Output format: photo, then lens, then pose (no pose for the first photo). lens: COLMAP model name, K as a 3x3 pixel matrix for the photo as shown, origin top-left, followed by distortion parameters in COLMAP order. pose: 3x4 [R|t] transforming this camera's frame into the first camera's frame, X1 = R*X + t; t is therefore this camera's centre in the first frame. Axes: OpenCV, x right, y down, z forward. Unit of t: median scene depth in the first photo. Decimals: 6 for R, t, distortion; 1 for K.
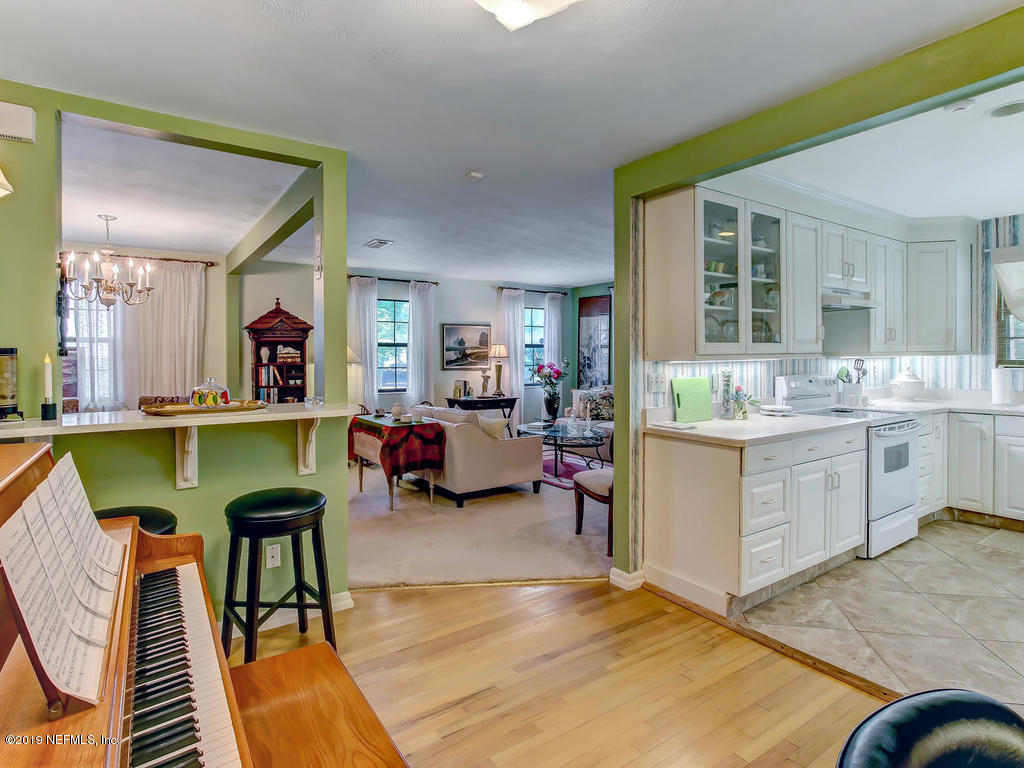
lens RADIAL K [[563.9, 0, 509.0], [0, 563.9, 363.4], [0, 0, 1]] dist [-0.005903, -0.001015]
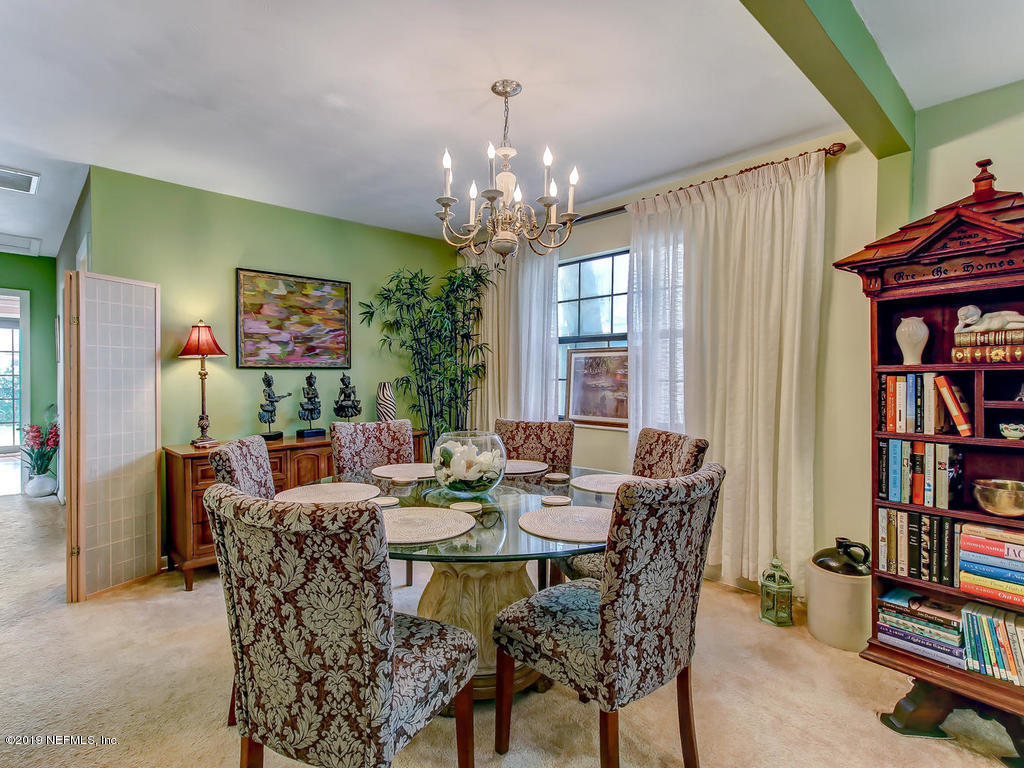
lens RADIAL K [[522.9, 0, 512.3], [0, 522.9, 386.5], [0, 0, 1]] dist [-0.001094, -0.000143]
pose [[0.171762, 0.020979, -0.984915, -0.170532], [-0.012050, 0.999743, 0.019193, 0.008908], [0.985065, 0.008572, 0.171970, 0.715329]]
